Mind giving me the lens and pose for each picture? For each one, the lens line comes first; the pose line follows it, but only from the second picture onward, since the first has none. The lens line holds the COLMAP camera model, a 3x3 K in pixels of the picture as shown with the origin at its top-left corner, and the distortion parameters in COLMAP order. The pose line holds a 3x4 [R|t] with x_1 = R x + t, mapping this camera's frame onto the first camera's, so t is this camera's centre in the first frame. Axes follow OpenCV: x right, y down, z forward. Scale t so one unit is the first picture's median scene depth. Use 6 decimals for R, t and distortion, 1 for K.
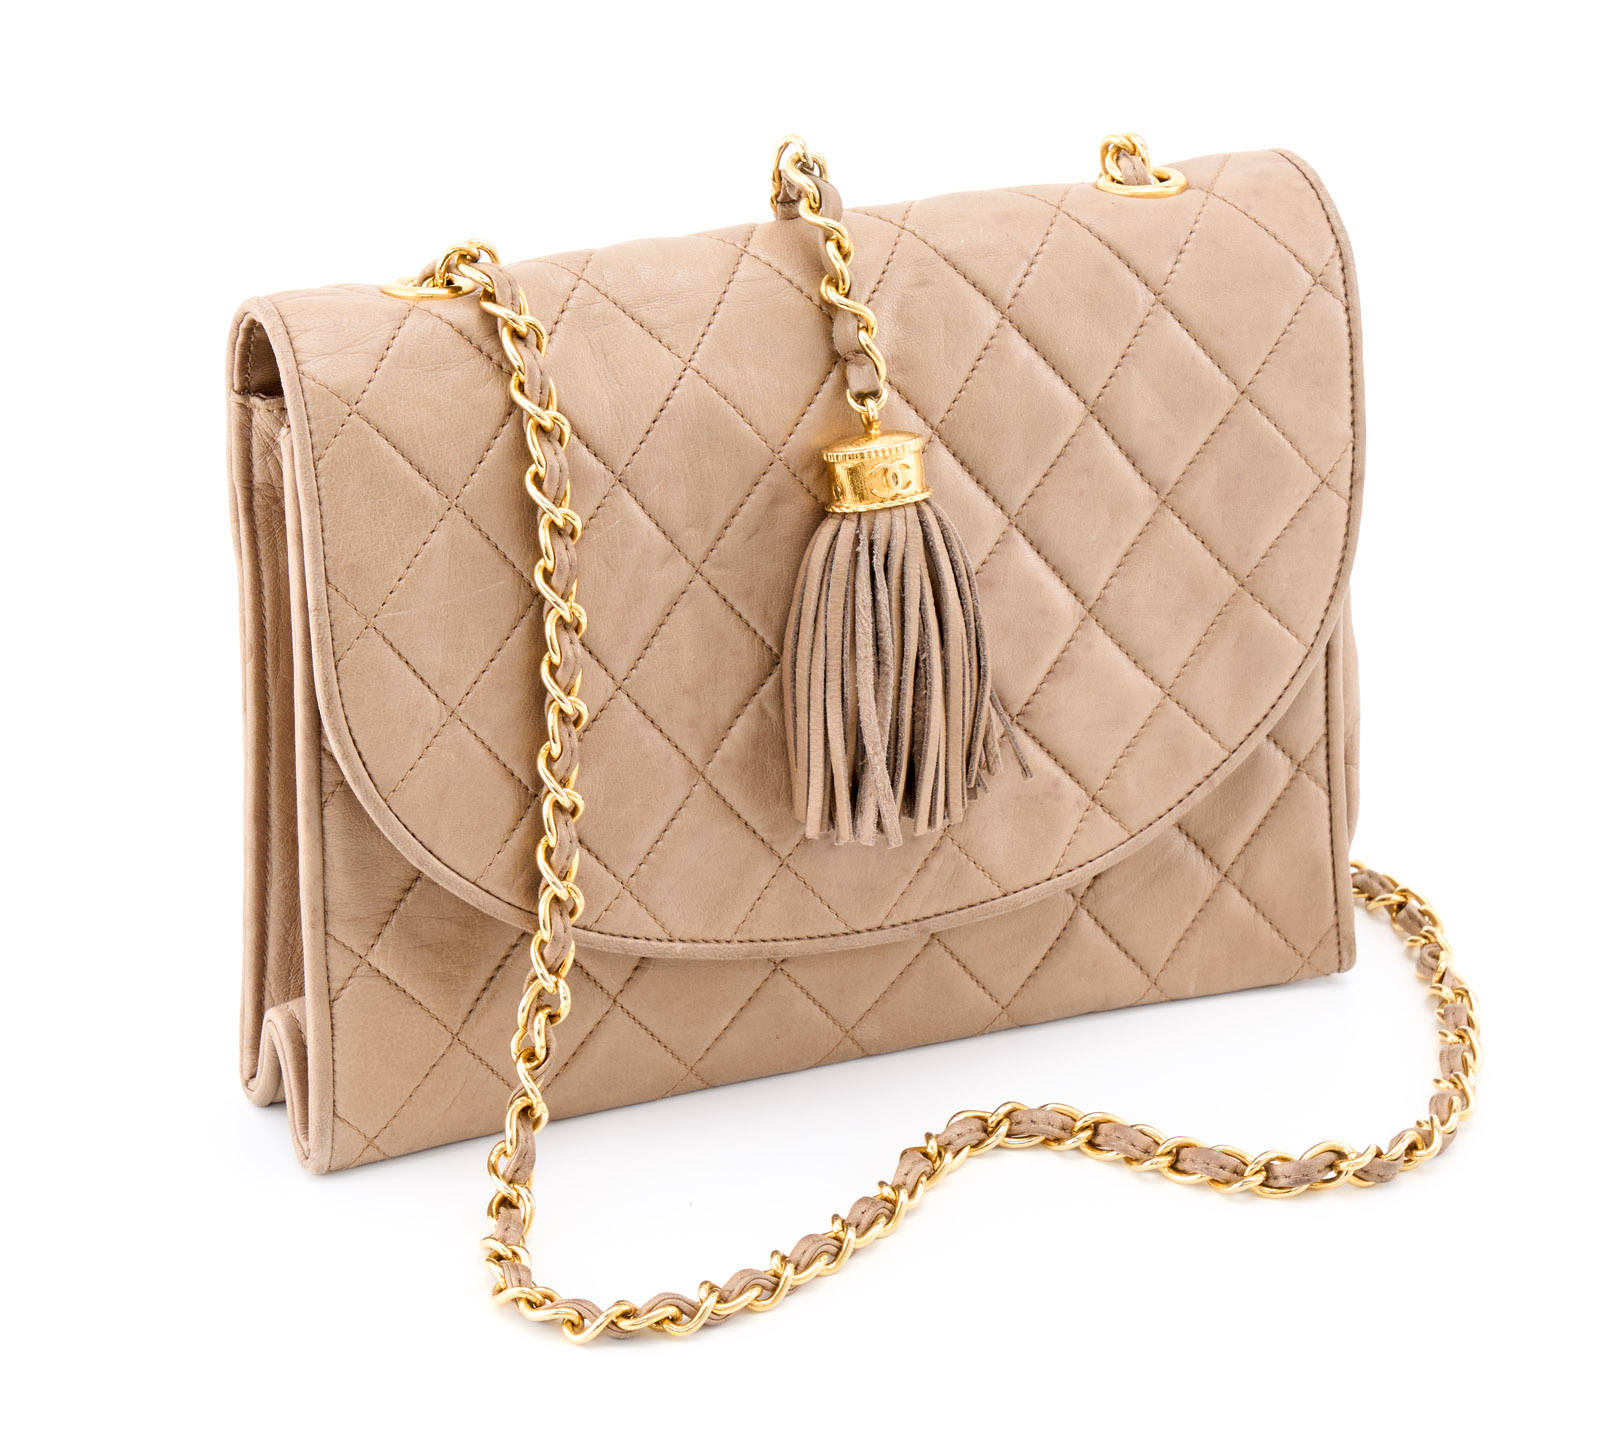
lens RADIAL K [[6532.0, 0, 802.8], [0, 6532.0, 726.6], [0, 0, 1]] dist [-1.672767, 0.000000]
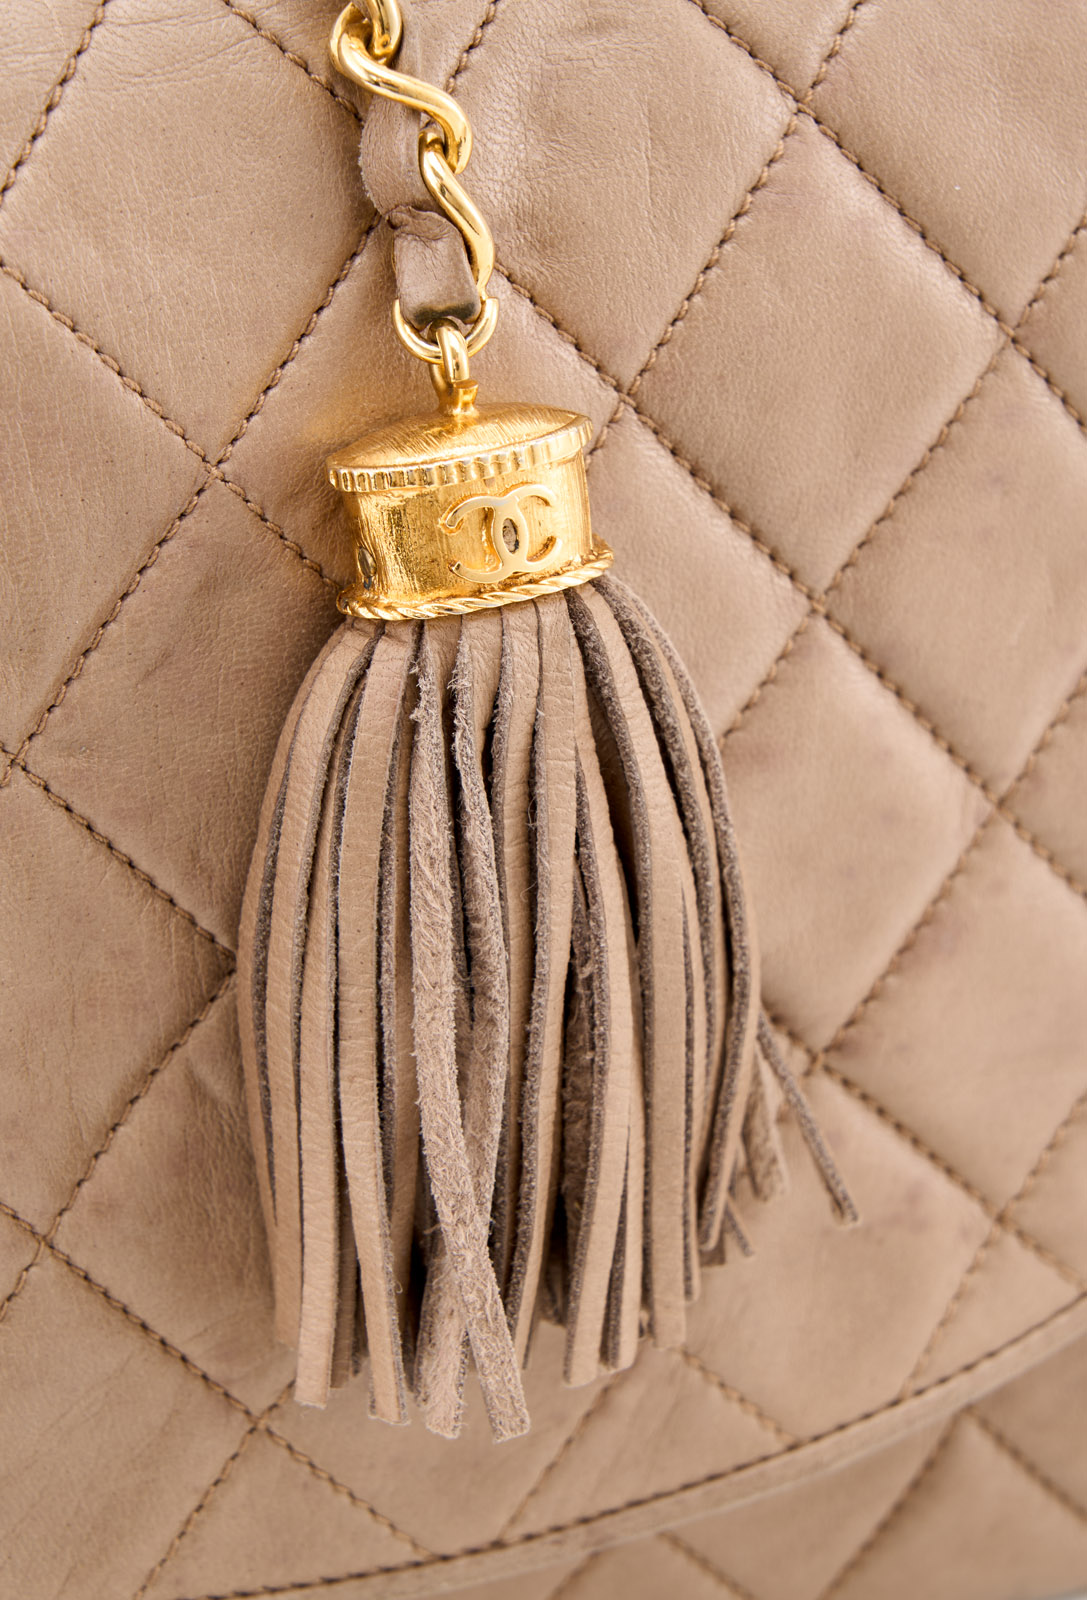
lens RADIAL K [[5204.7, 0, 541.8], [0, 5204.7, 799.2], [0, 0, 1]] dist [-0.402569, 0.000000]
pose [[0.999355, 0.009707, -0.034568, 0.026598], [-0.006369, 0.995419, 0.095395, -0.051393], [0.035336, -0.095113, 0.994839, 0.680368]]
